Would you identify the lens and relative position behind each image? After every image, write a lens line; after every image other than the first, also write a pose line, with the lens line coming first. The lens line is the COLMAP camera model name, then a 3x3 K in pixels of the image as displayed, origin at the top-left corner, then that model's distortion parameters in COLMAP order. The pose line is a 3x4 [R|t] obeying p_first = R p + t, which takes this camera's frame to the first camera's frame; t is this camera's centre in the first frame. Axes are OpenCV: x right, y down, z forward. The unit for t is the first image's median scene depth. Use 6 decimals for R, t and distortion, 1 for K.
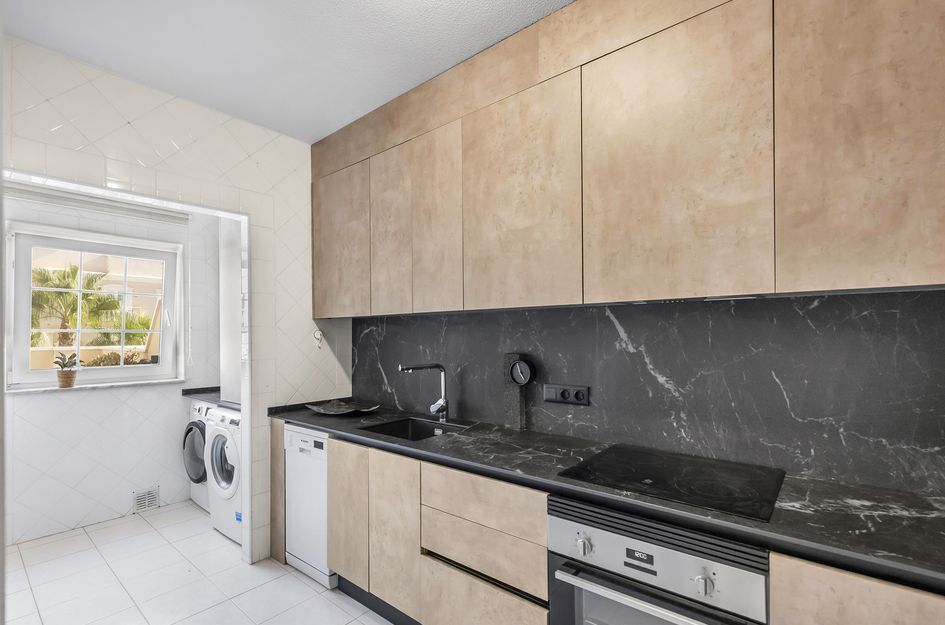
lens RADIAL K [[432.1, 0, 473.0], [0, 432.1, 331.7], [0, 0, 1]] dist [0.005768, -0.001753]
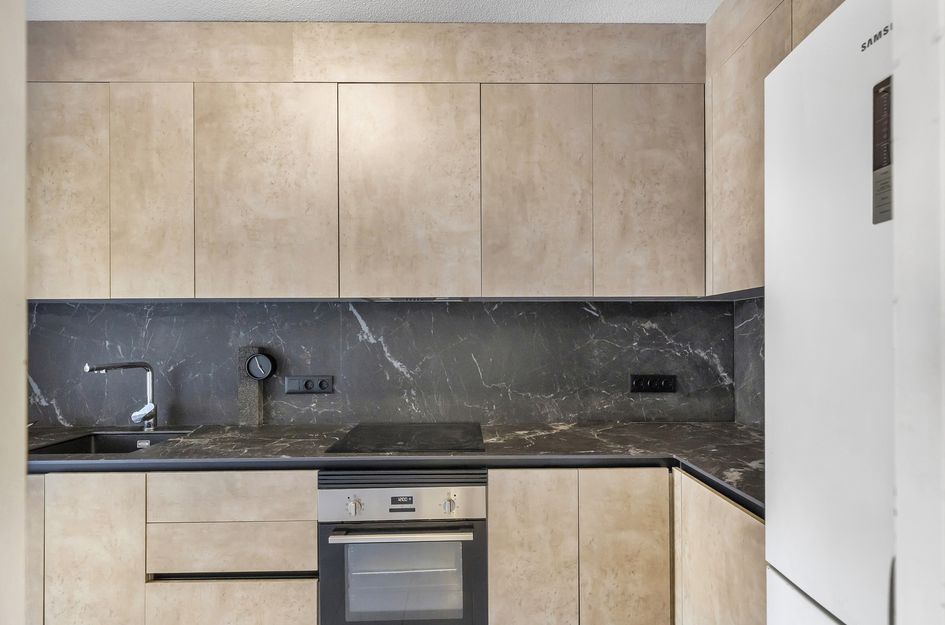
lens RADIAL K [[432.1, 0, 466.3], [0, 432.1, 332.8], [0, 0, 1]] dist [0.005768, -0.001753]
pose [[0.764391, 0.011368, 0.644653, -0.201533], [-0.004650, 0.999916, -0.012119, 0.035829], [-0.644737, 0.006266, 0.764379, -0.053363]]
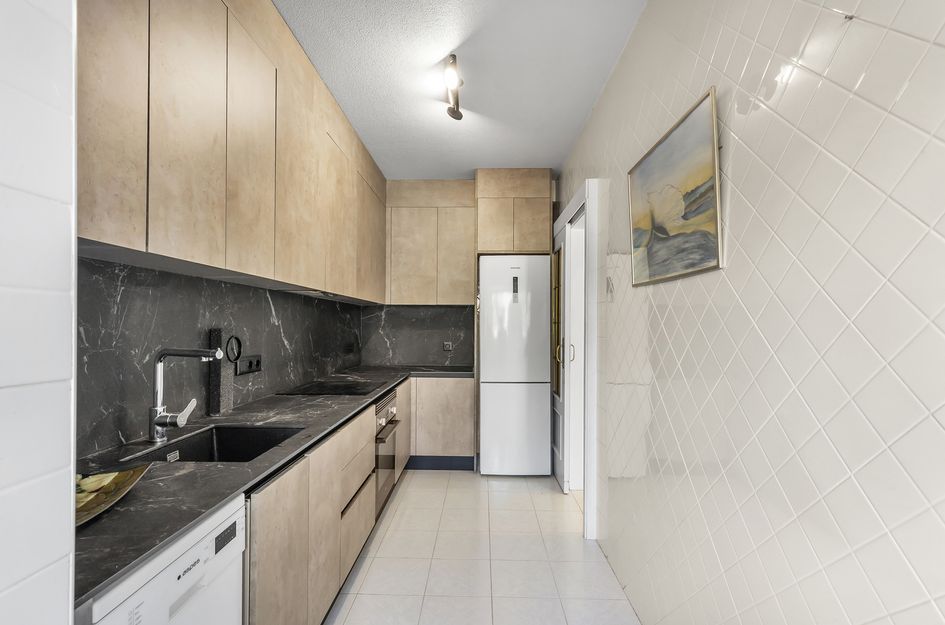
lens RADIAL K [[432.1, 0, 472.7], [0, 432.1, 314.2], [0, 0, 1]] dist [0.005768, -0.001753]
pose [[-0.629682, 0.025318, 0.776440, -1.177985], [-0.003884, 0.999354, -0.035736, 0.064441], [-0.776843, -0.025518, -0.629177, 1.482183]]
